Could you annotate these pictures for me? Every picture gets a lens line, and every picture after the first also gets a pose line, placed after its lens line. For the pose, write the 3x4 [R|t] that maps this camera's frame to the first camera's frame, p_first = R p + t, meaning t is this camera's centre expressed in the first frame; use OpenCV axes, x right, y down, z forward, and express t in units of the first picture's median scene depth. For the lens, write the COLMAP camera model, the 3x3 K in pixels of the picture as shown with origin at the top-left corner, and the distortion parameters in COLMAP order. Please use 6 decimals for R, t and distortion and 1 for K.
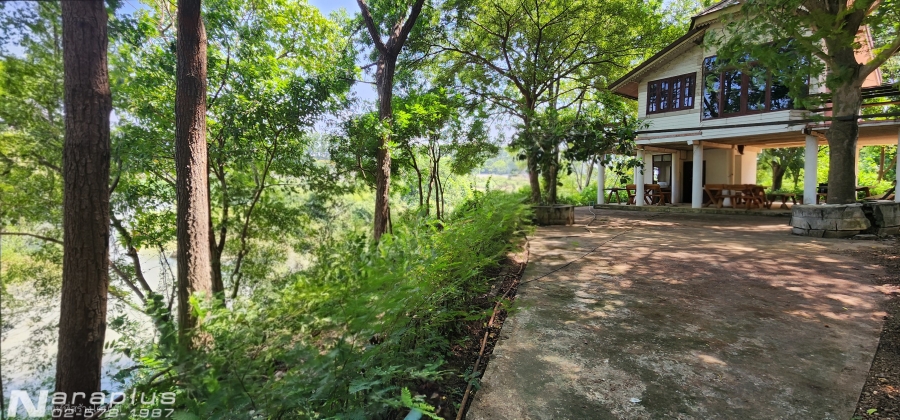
lens RADIAL K [[374.7, 0, 450.0], [0, 374.7, 210.0], [0, 0, 1]] dist [0.000509, 0.000655]
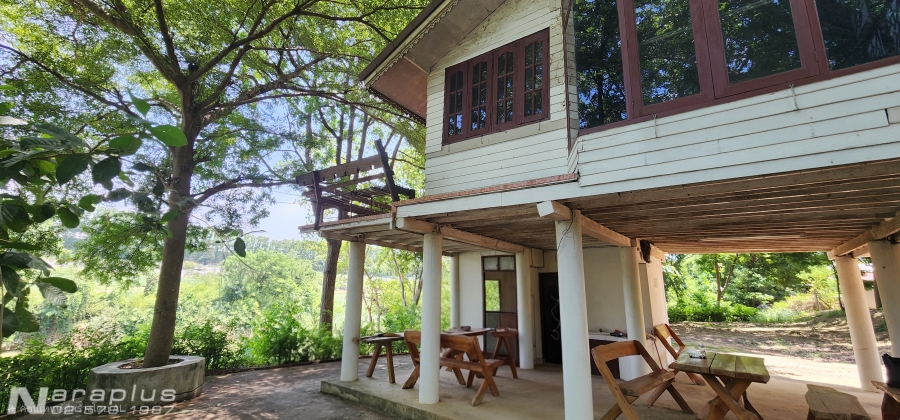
lens RADIAL K [[374.7, 0, 450.0], [0, 374.7, 210.0], [0, 0, 1]] dist [0.000509, 0.000655]
pose [[0.950654, 0.103447, 0.292500, 0.441390], [-0.013921, 0.956048, -0.292878, -0.079341], [-0.309941, 0.274354, 0.910311, 0.689702]]
